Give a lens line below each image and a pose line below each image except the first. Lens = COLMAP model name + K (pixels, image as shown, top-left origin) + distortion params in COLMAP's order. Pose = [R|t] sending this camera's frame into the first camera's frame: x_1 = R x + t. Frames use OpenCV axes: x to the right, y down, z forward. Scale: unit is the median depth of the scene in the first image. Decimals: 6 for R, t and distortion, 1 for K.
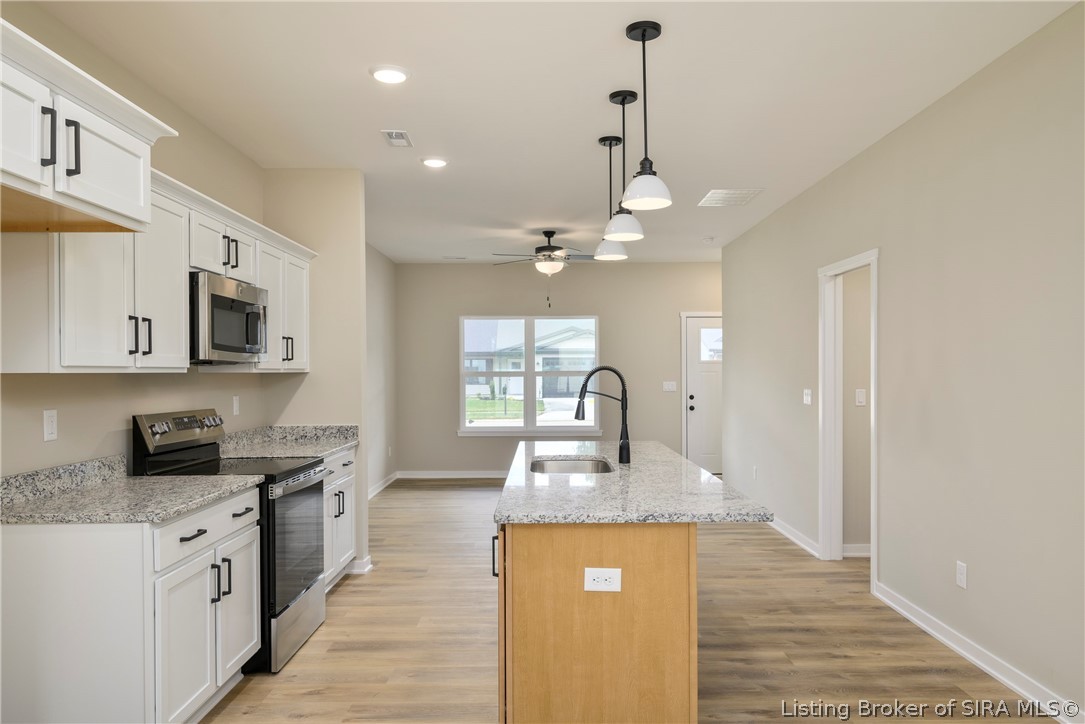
lens RADIAL K [[747.1, 0, 549.3], [0, 747.1, 370.5], [0, 0, 1]] dist [0.001090, -0.002590]
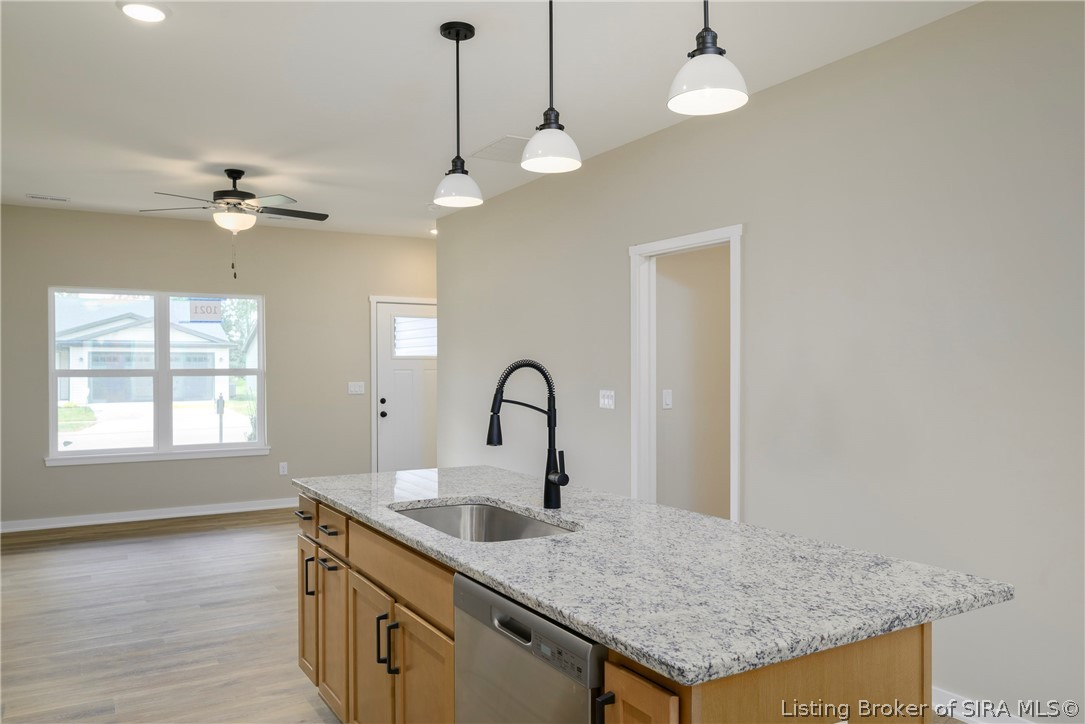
lens RADIAL K [[810.2, 0, 546.2], [0, 810.2, 368.0], [0, 0, 1]] dist [-0.001197, 0.001756]
pose [[0.862880, 0.000671, 0.505408, -0.265239], [-0.000367, 1.000000, -0.000701, 0.001087], [-0.505408, 0.000419, 0.862880, 0.385194]]
